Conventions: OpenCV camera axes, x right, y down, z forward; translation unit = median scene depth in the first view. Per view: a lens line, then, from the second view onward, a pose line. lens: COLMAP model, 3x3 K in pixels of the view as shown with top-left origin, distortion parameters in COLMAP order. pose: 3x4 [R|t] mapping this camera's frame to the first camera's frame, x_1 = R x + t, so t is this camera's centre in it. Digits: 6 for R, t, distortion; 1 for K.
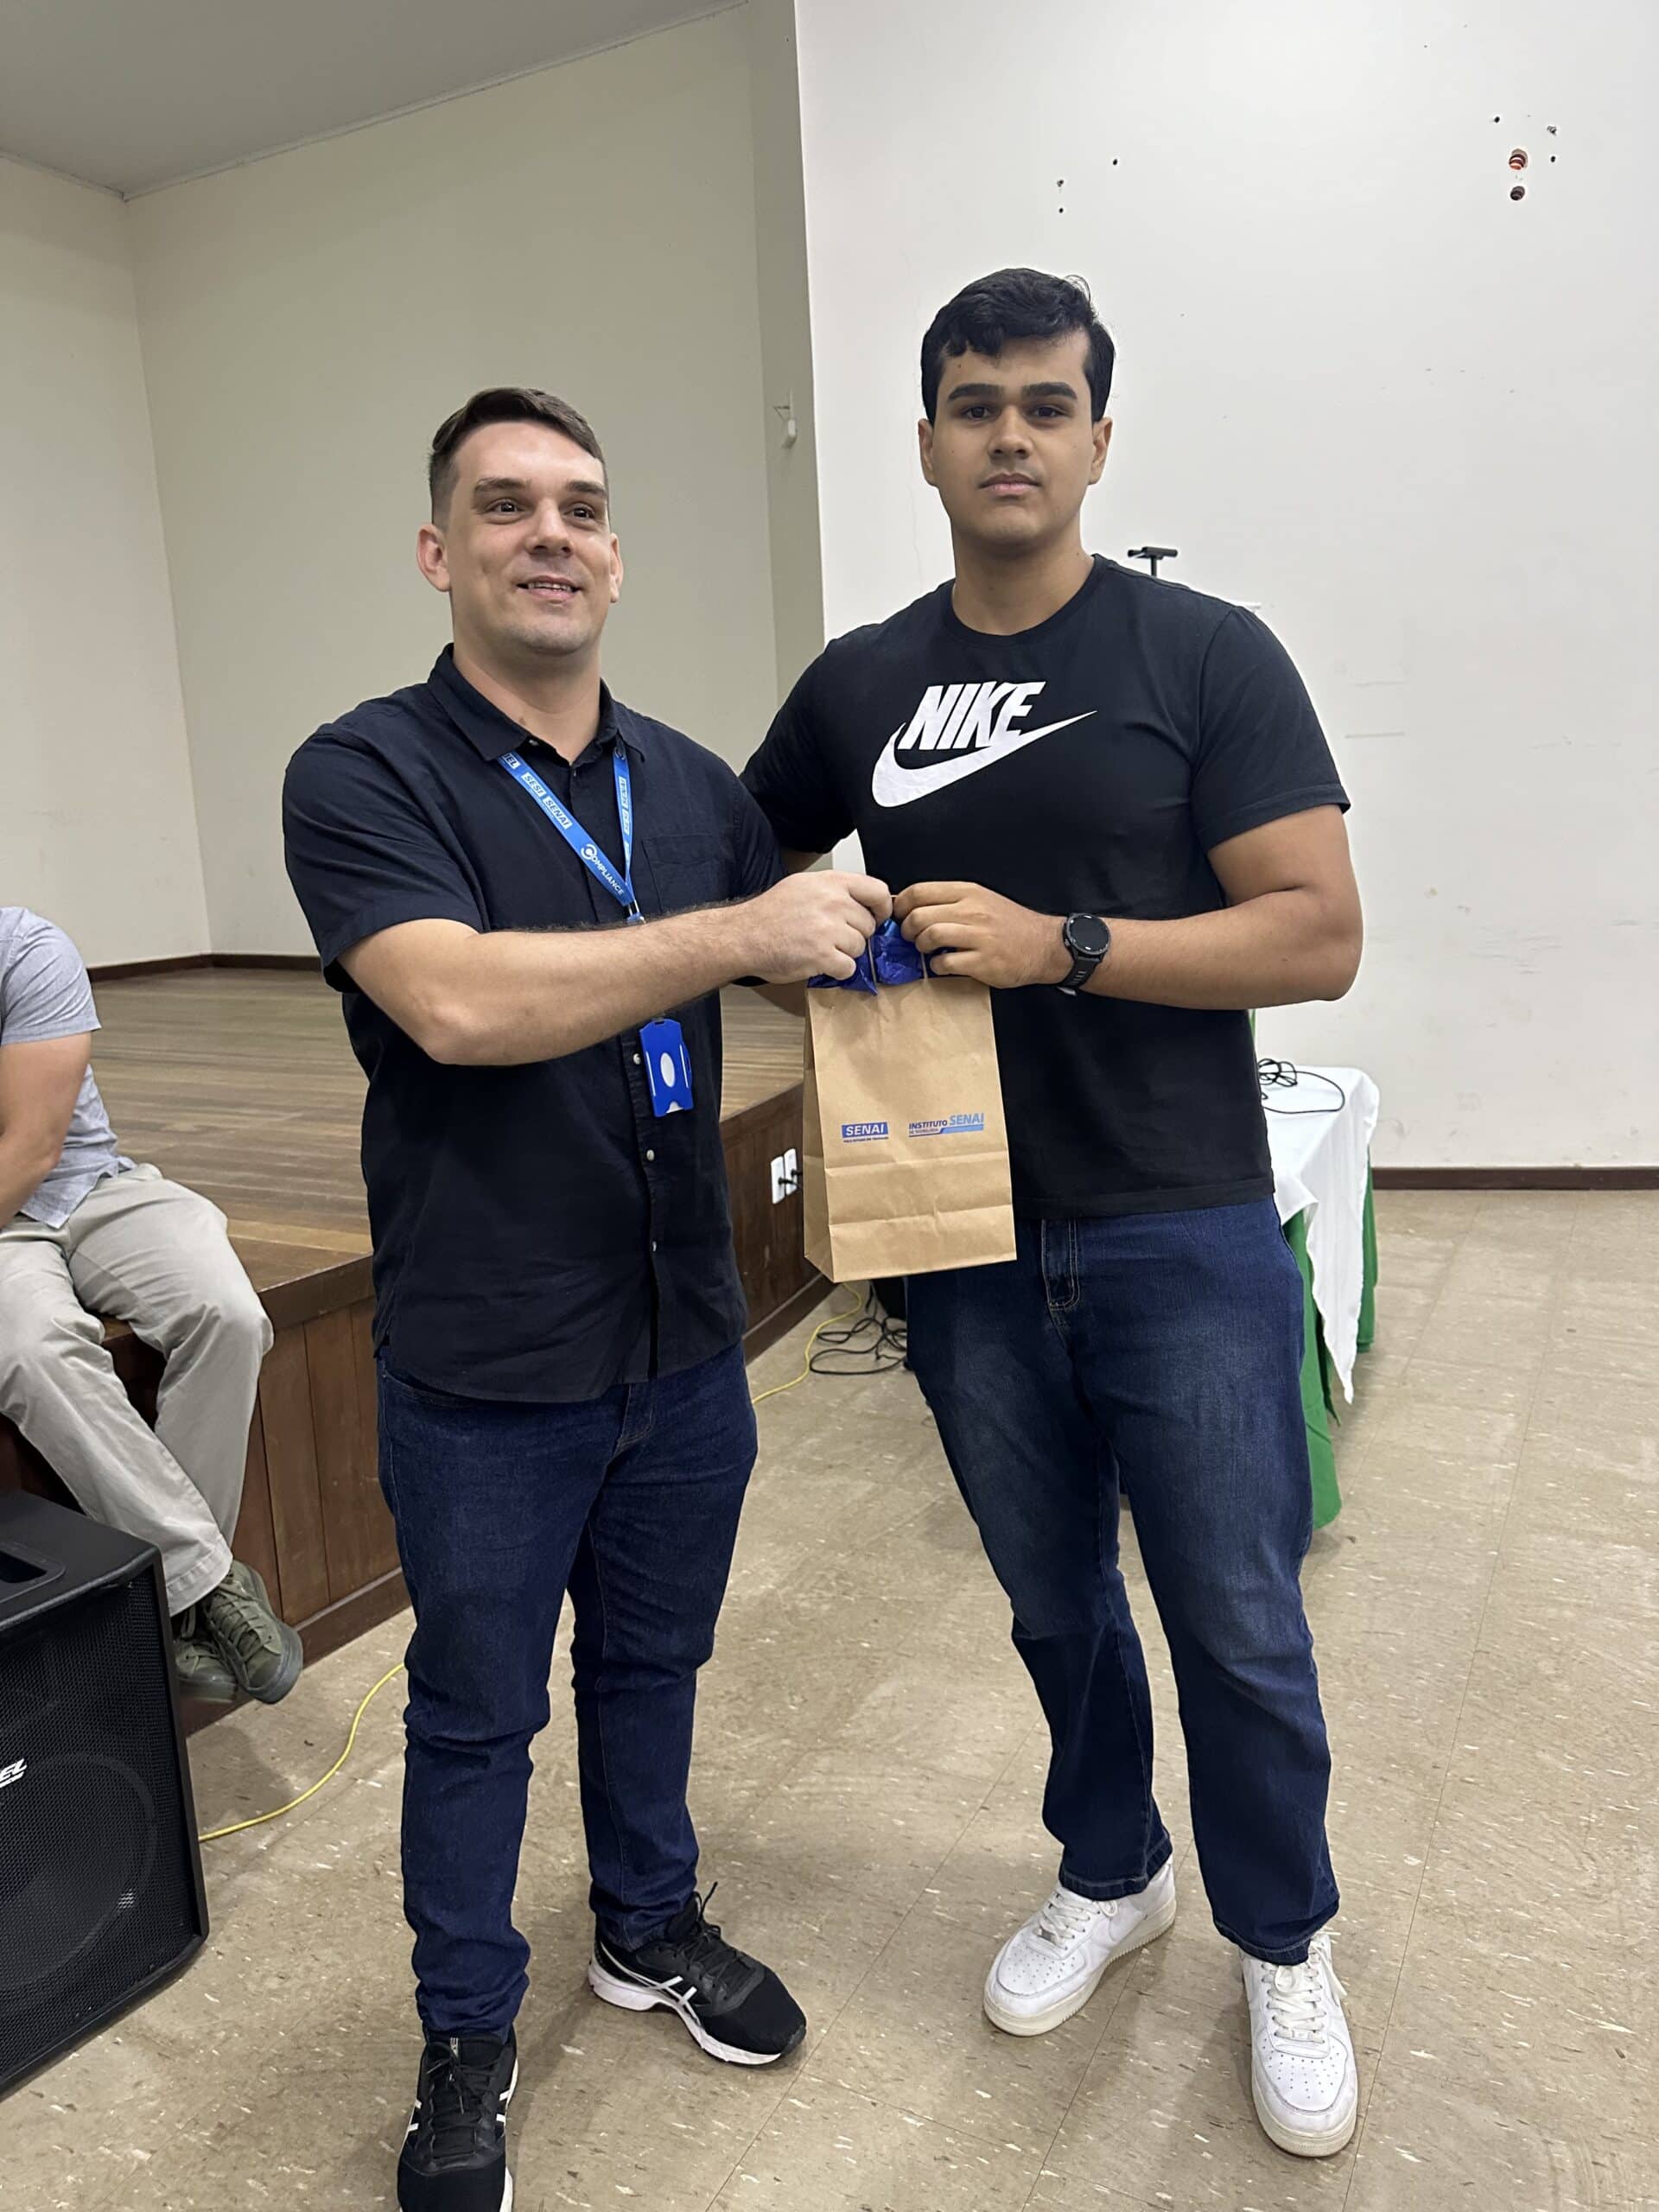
lens RADIAL K [[1567.8, 0, 838.8], [0, 1567.8, 1110.2], [0, 0, 1]] dist [0.015519, -0.022771]
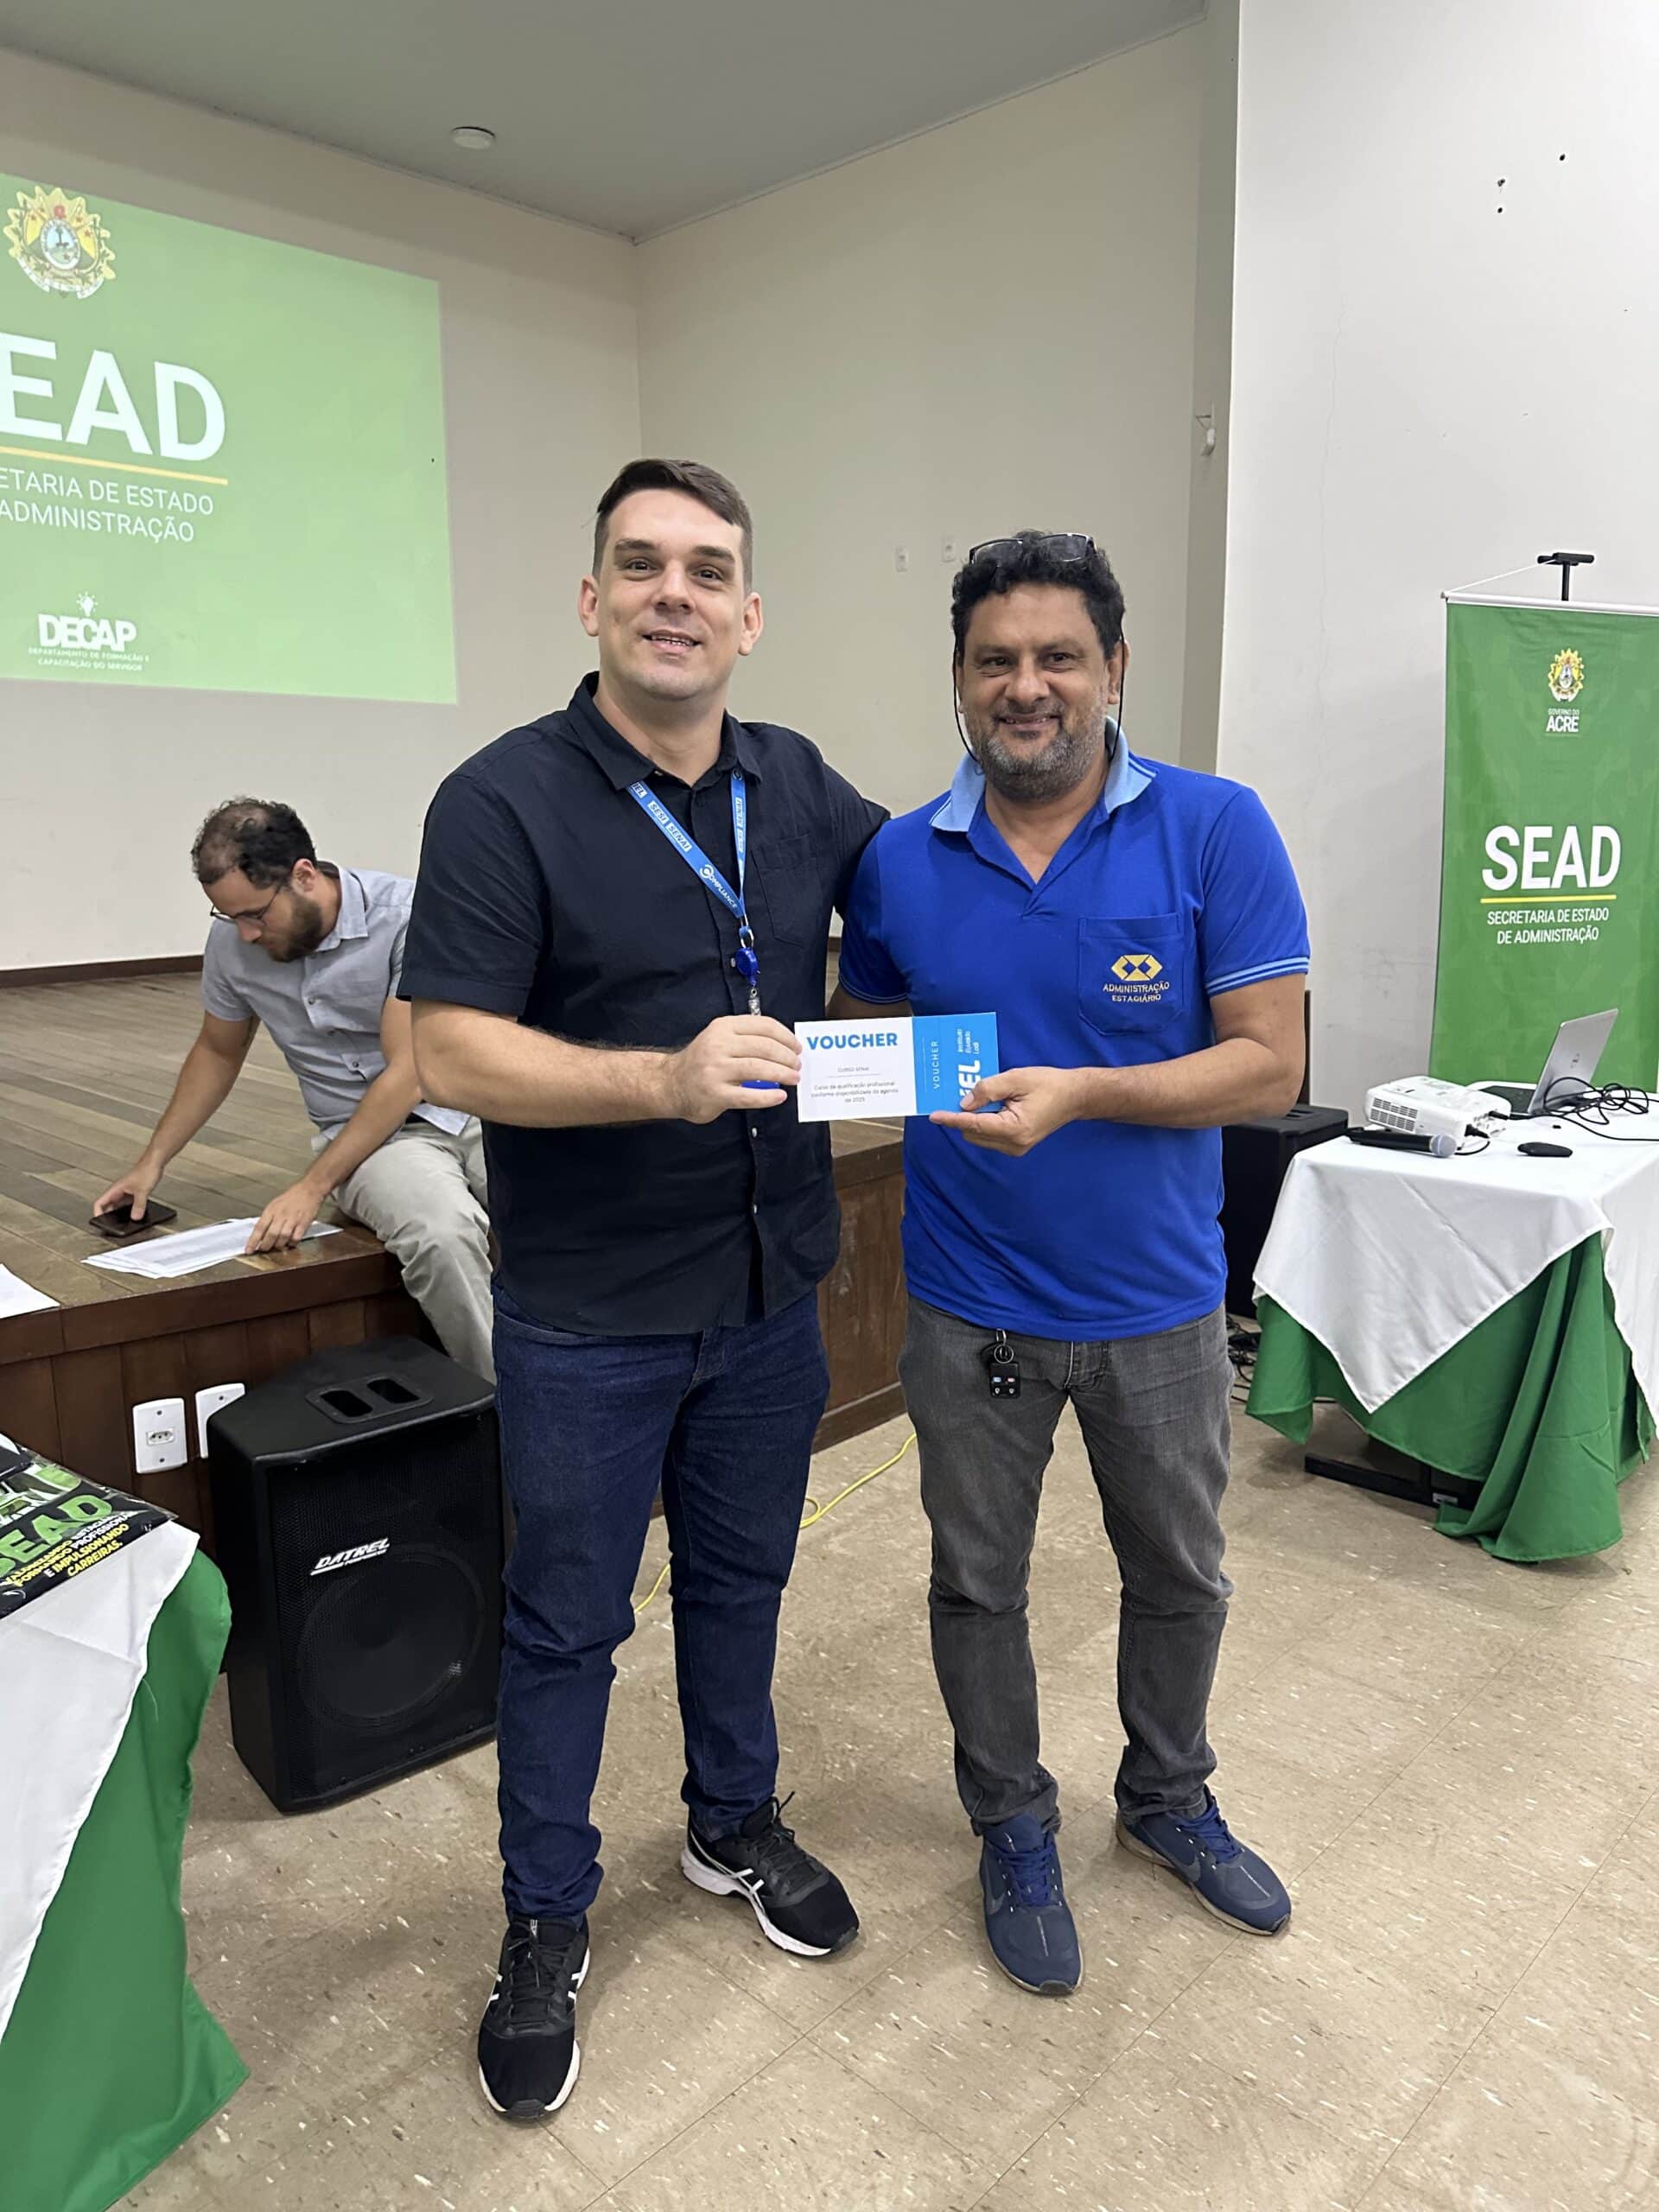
lens RADIAL K [[1567.8, 0, 842.3], [0, 1567.8, 1100.2], [0, 0, 1]] dist [0.015519, -0.022771]
pose [[0.960448, 0.080736, -0.266498, 0.117555], [-0.080347, 0.996690, 0.012380, 0.006413], [0.266616, 0.009522, 0.963756, -0.111745]]
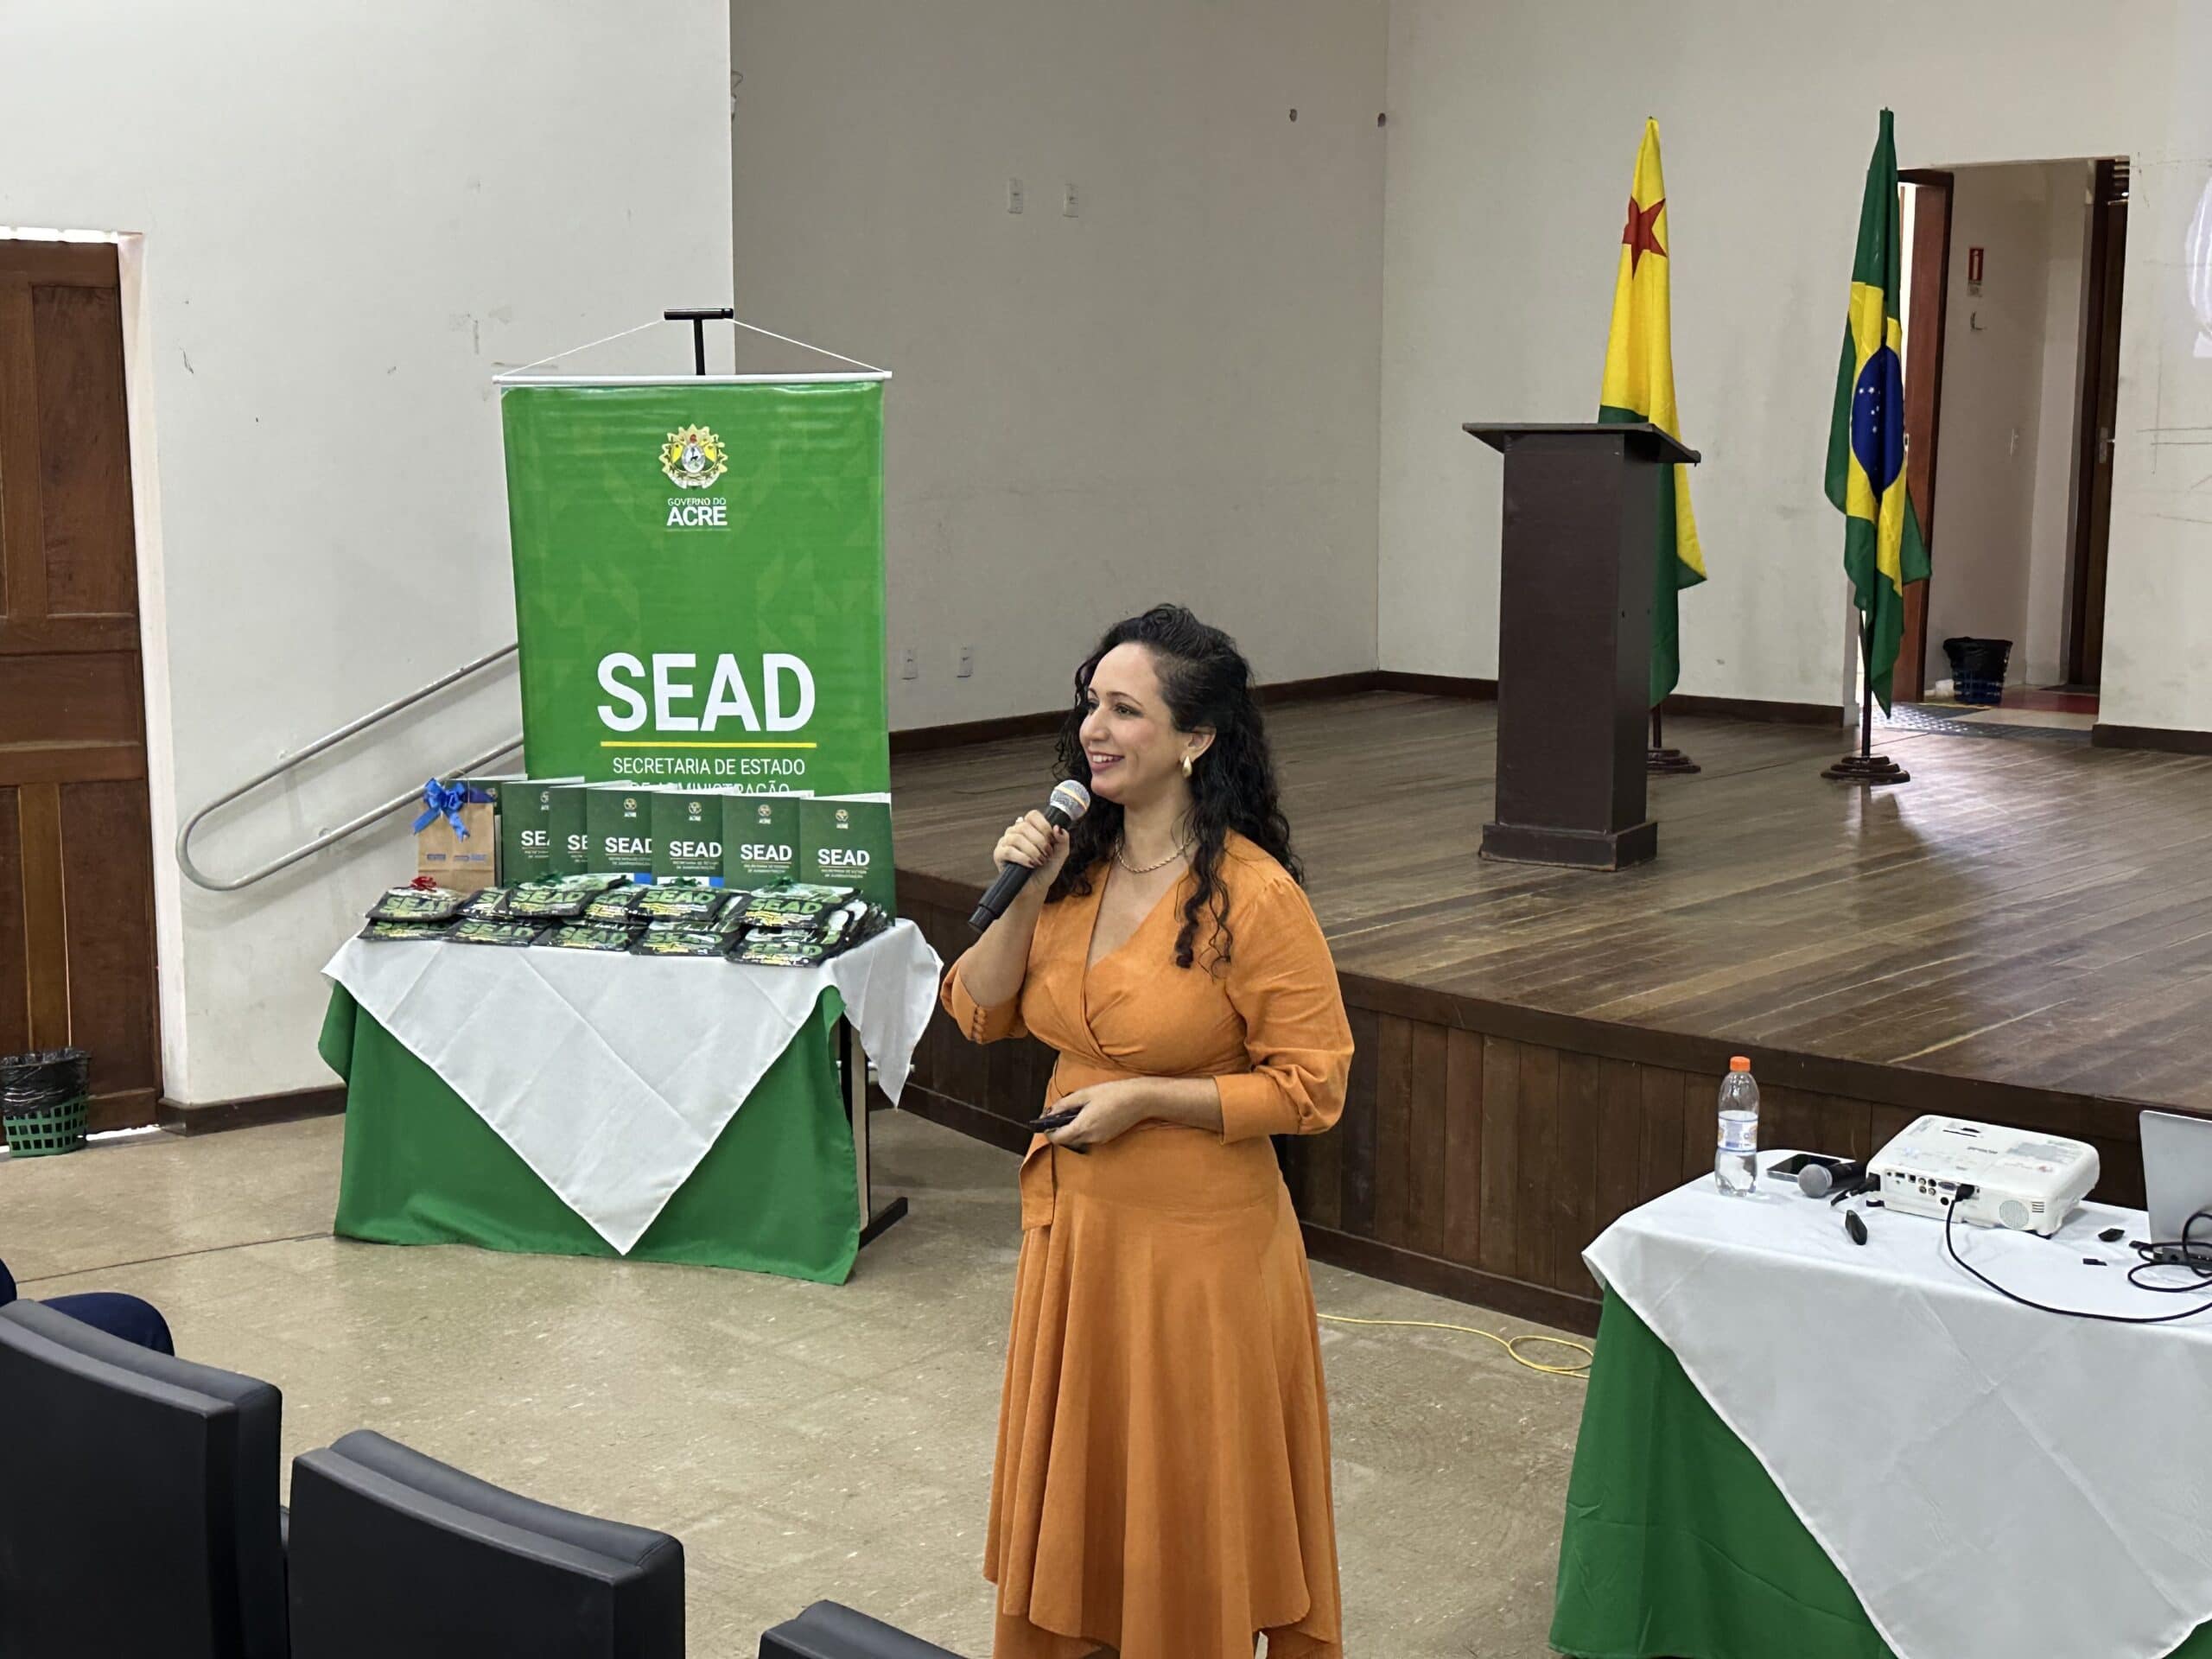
lens RADIAL K [[2923.8, 0, 1095.4], [0, 2923.8, 834.7], [0, 0, 1]] dist [0.098613, 0.000000]
pose [[-0.223520, 0.184080, -0.957159, 2.185112], [-0.176120, 0.958213, 0.225411, -0.551468], [0.958656, 0.218959, -0.181759, 1.203054]]
